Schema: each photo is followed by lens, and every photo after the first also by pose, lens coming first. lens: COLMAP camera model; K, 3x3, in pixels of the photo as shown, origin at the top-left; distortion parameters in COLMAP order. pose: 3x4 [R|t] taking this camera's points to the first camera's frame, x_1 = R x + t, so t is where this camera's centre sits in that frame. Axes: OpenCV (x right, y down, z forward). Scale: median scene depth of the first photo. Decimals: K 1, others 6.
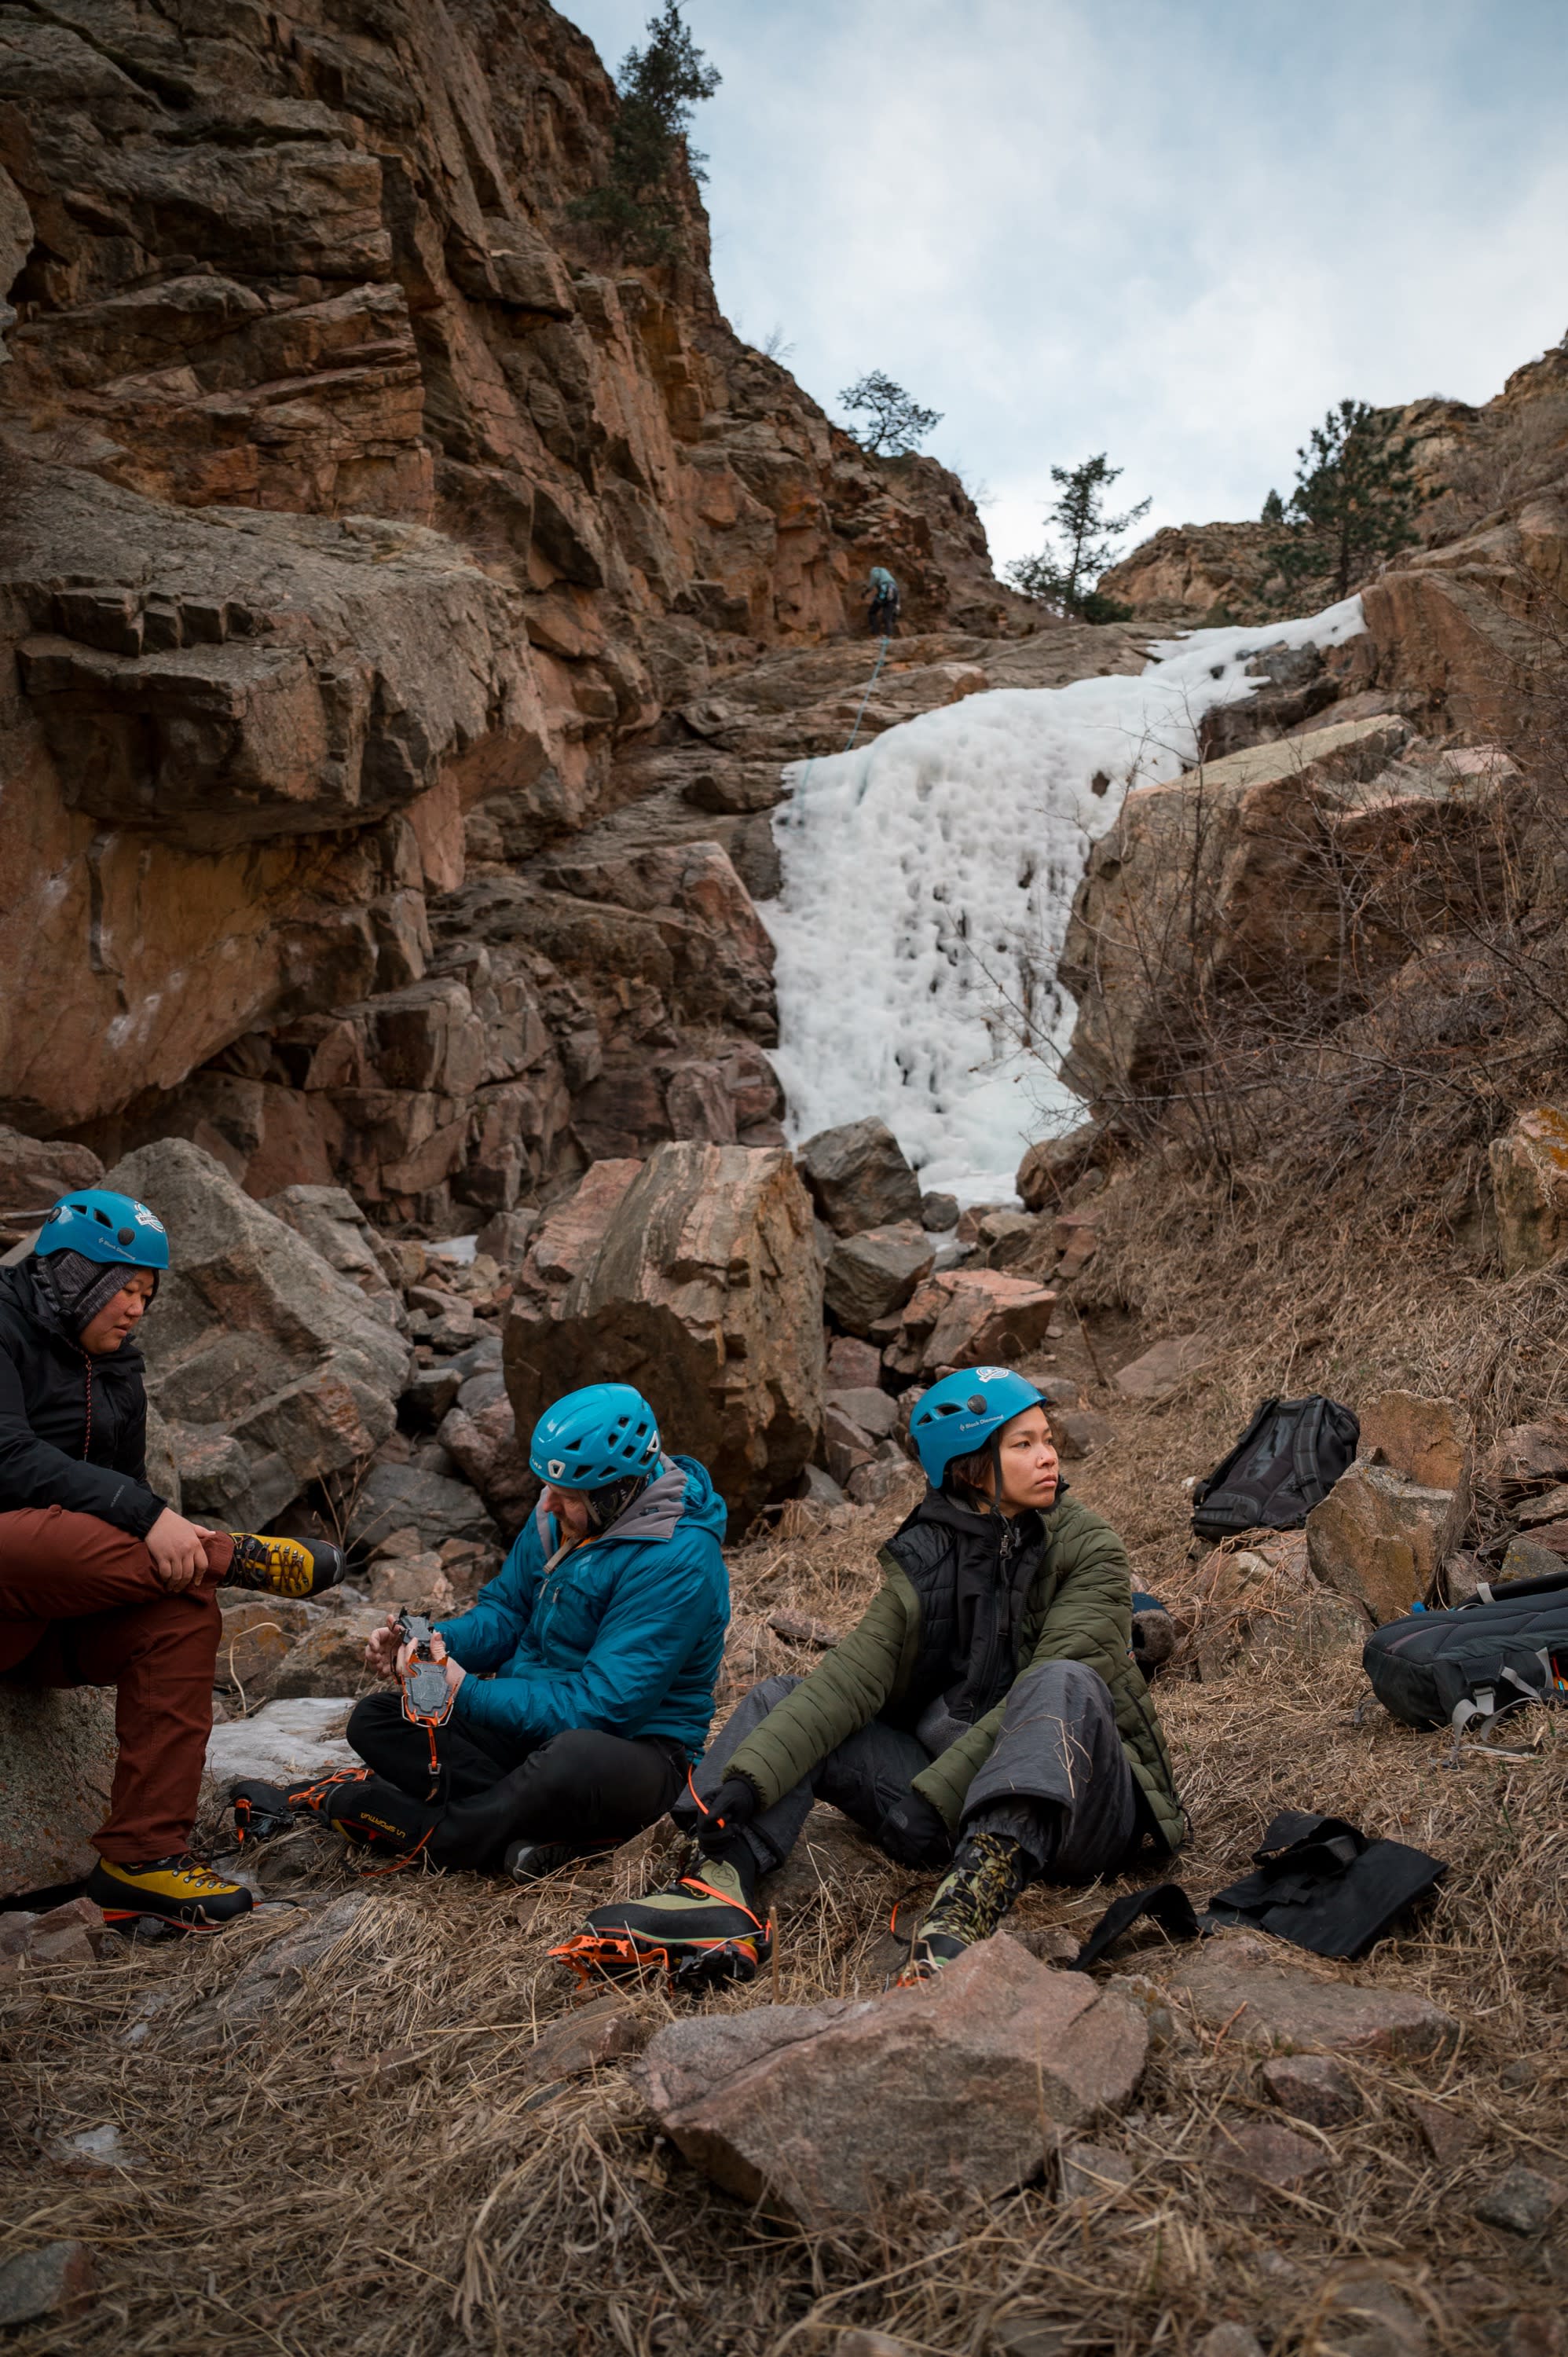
lens RADIAL K [[1687.3, 0, 829.3], [0, 1687.3, 1205.9], [0, 0, 1]] dist [-0.005744, 0.005663]
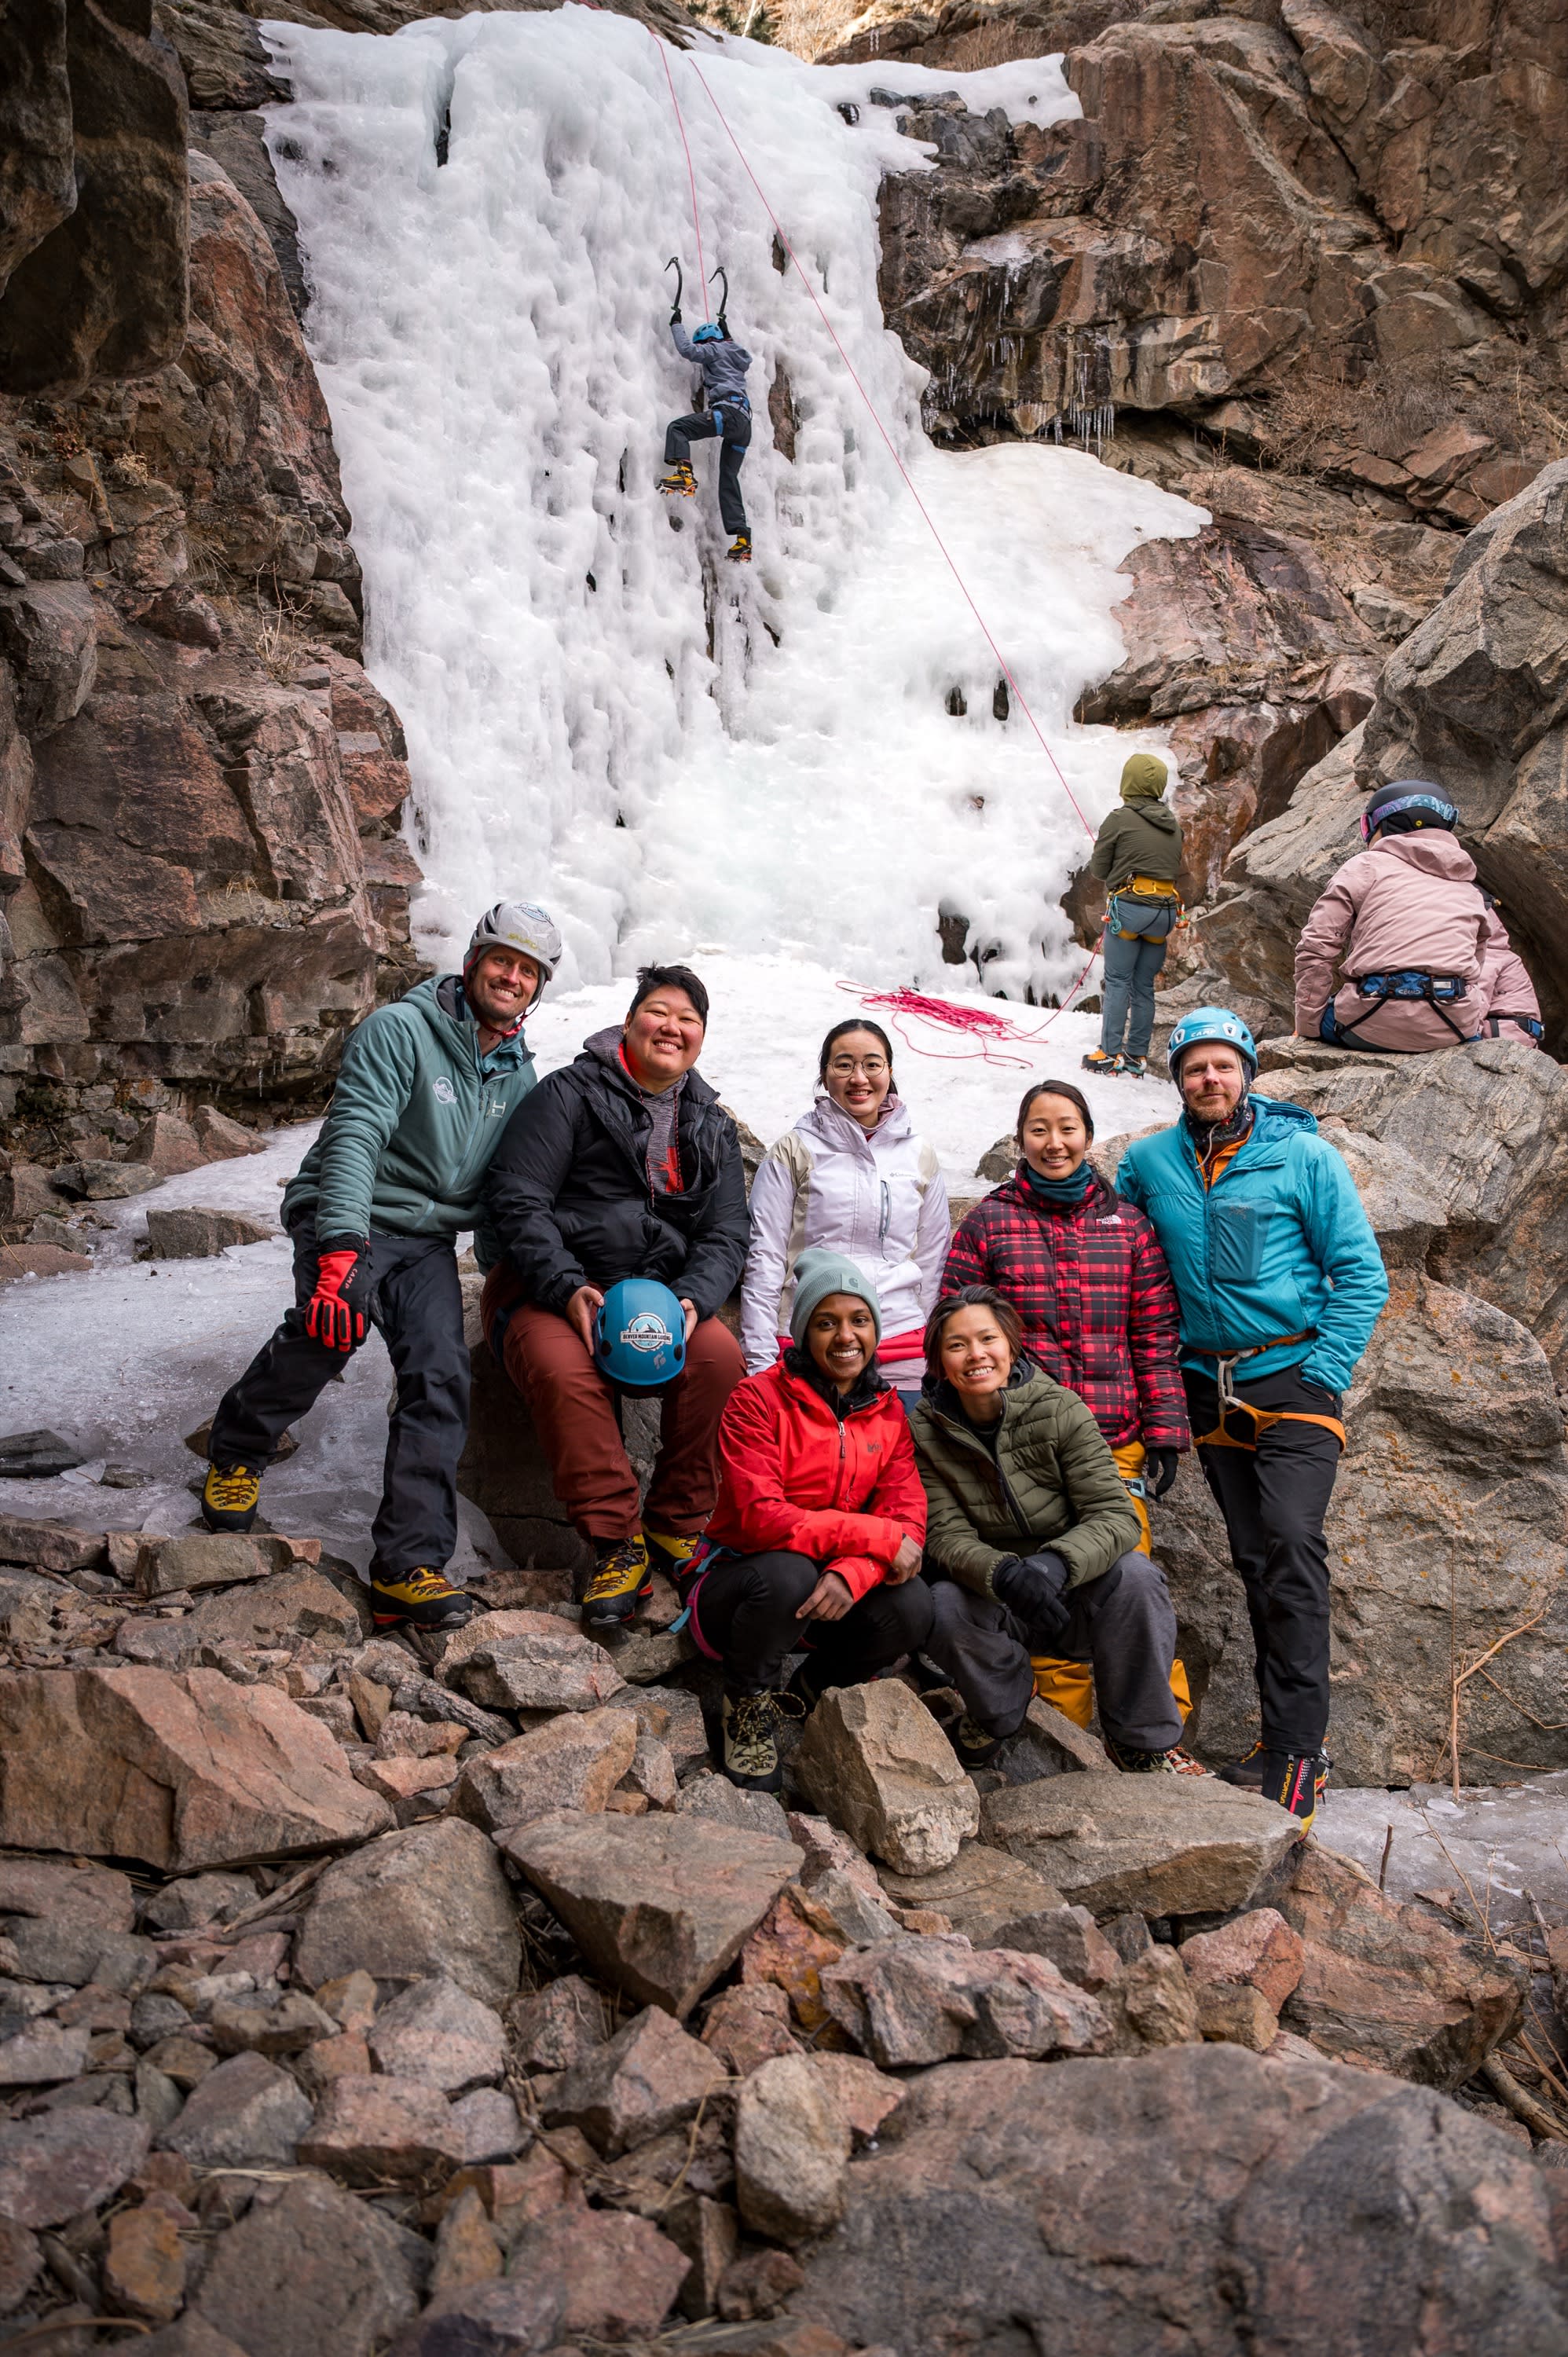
lens RADIAL K [[1687.3, 0, 829.3], [0, 1687.3, 1205.9], [0, 0, 1]] dist [-0.005744, 0.005663]
pose [[0.799292, -0.050995, 0.598775, -0.214032], [-0.093289, 0.973785, 0.207462, -0.054426], [-0.593657, -0.221682, 0.773582, 0.503002]]
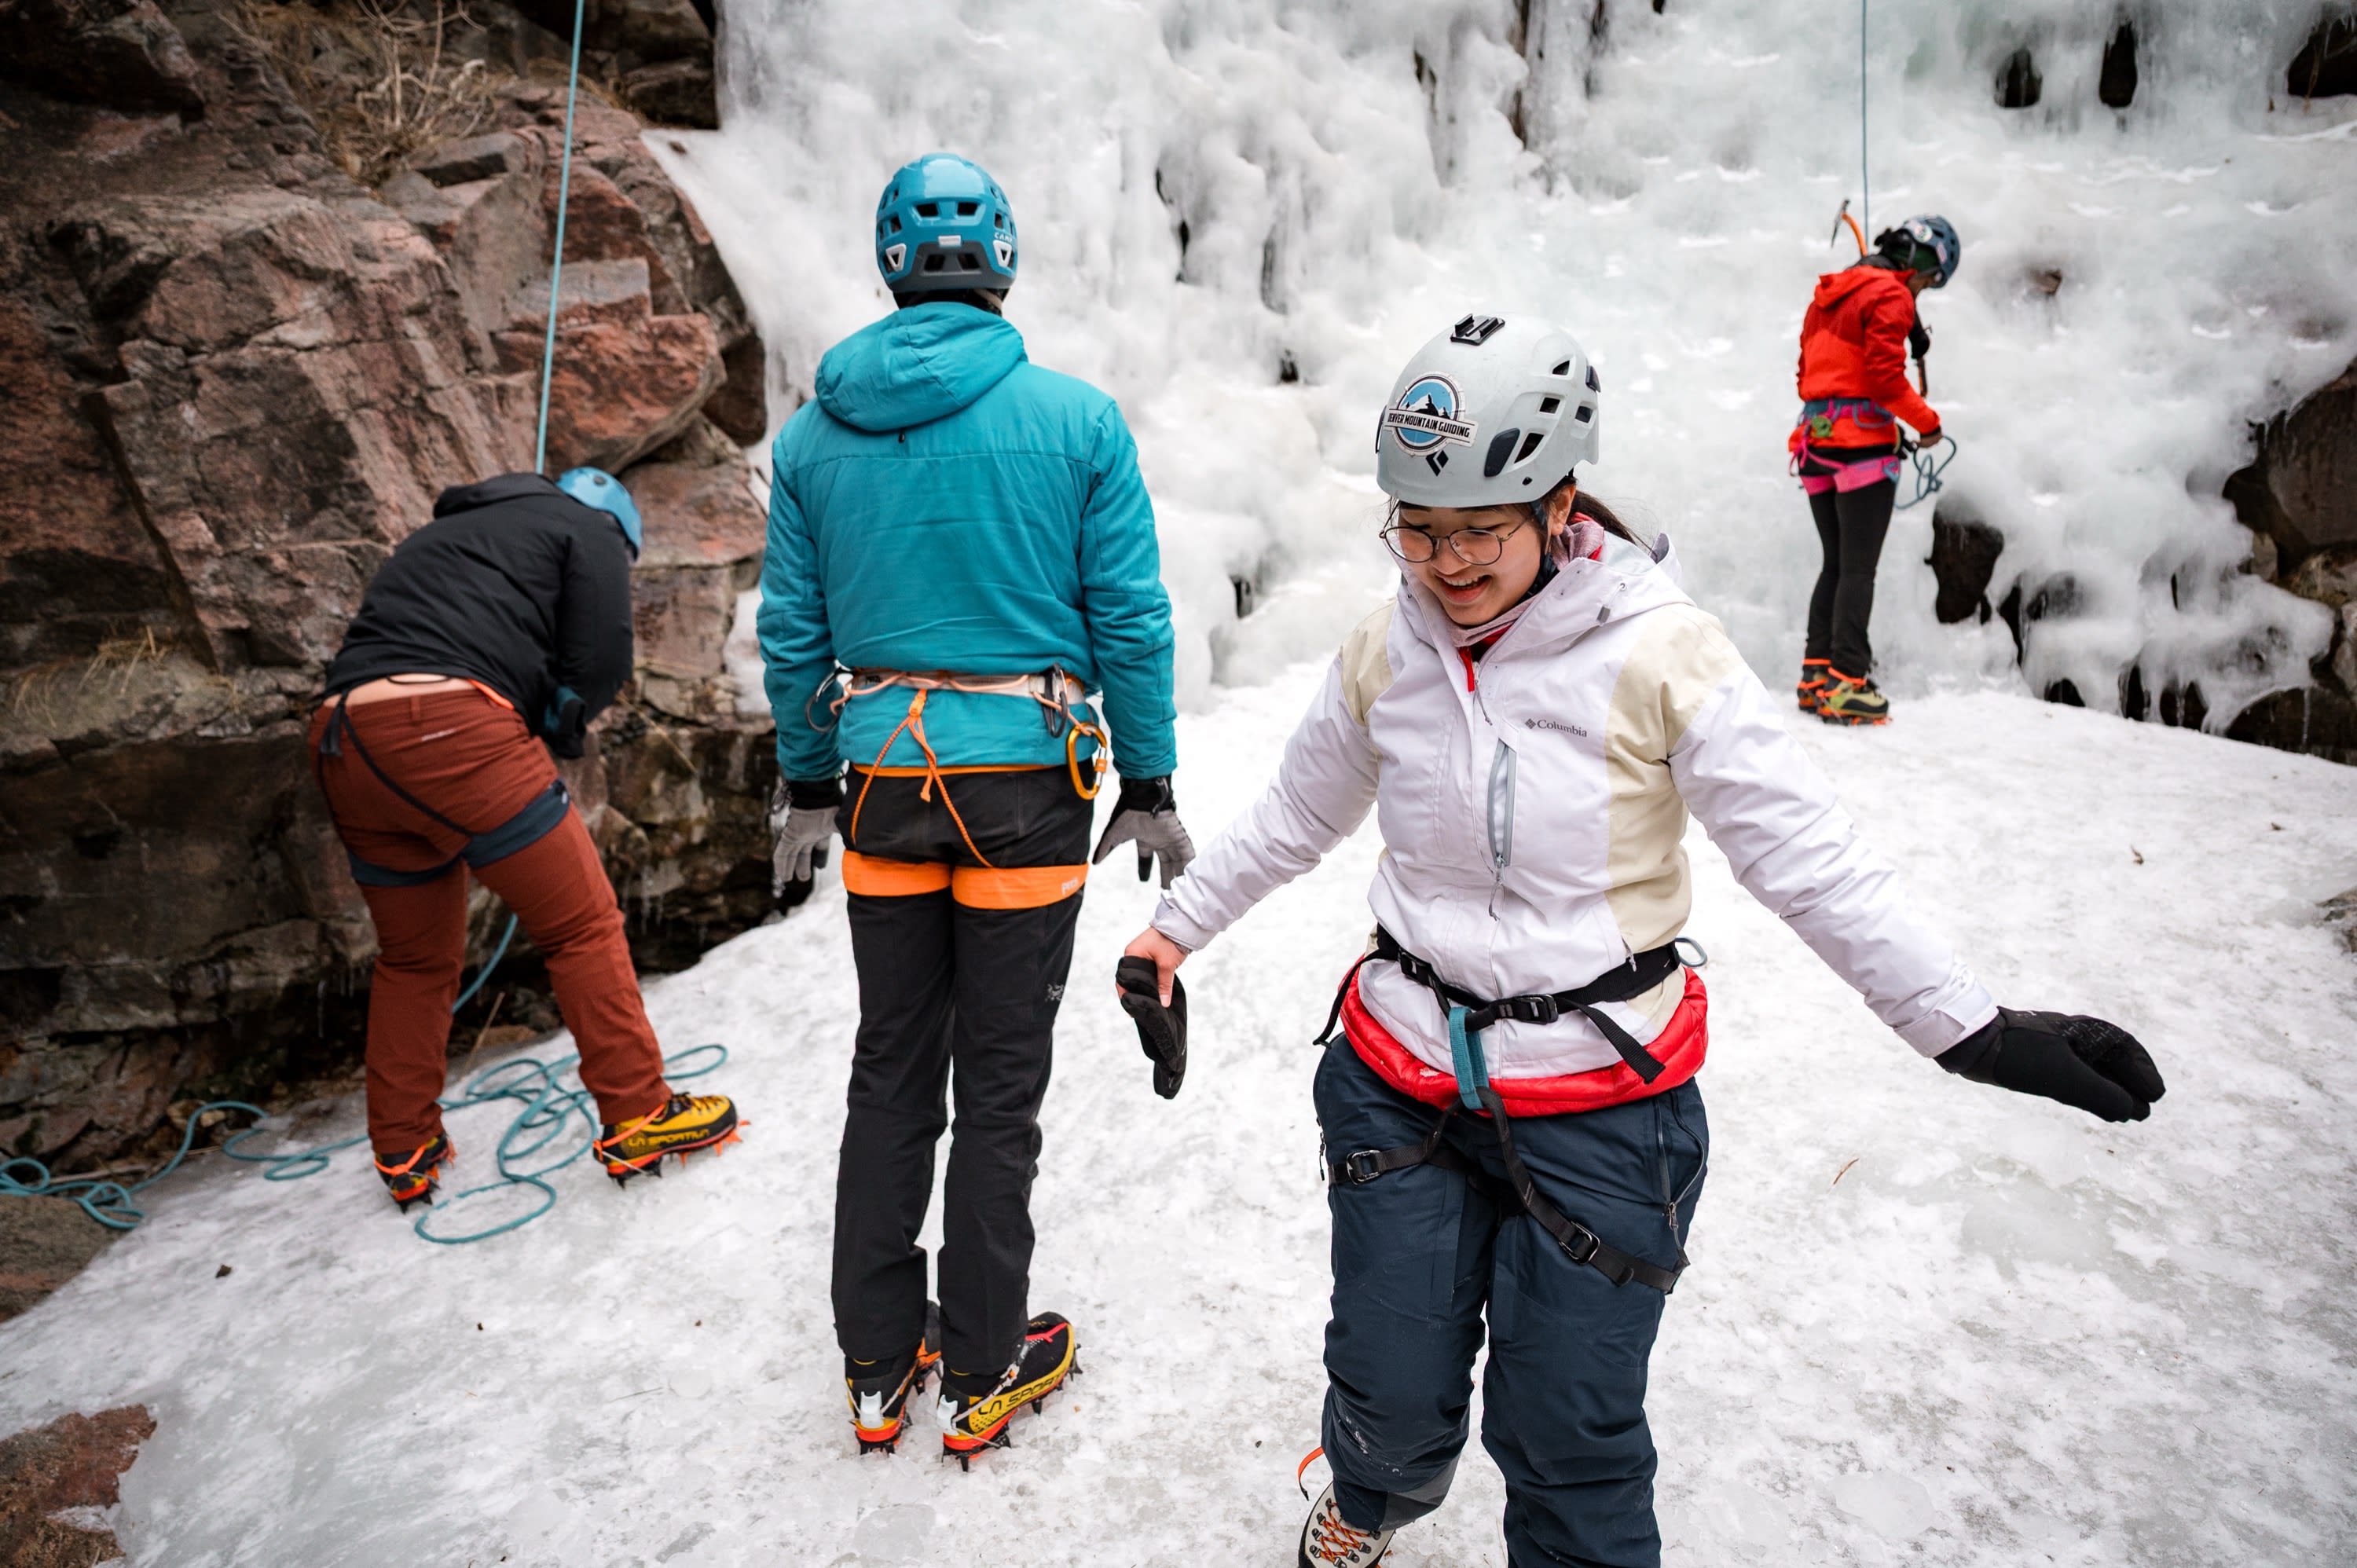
lens RADIAL K [[1617.3, 0, 1176.8], [0, 1617.3, 798.4], [0, 0, 1]] dist [0.002378, -0.002800]
pose [[0.974063, -0.044514, 0.221854, -0.021123], [-0.029140, 0.947618, 0.318075, -0.074818], [-0.224392, -0.316290, 0.921742, 0.711080]]
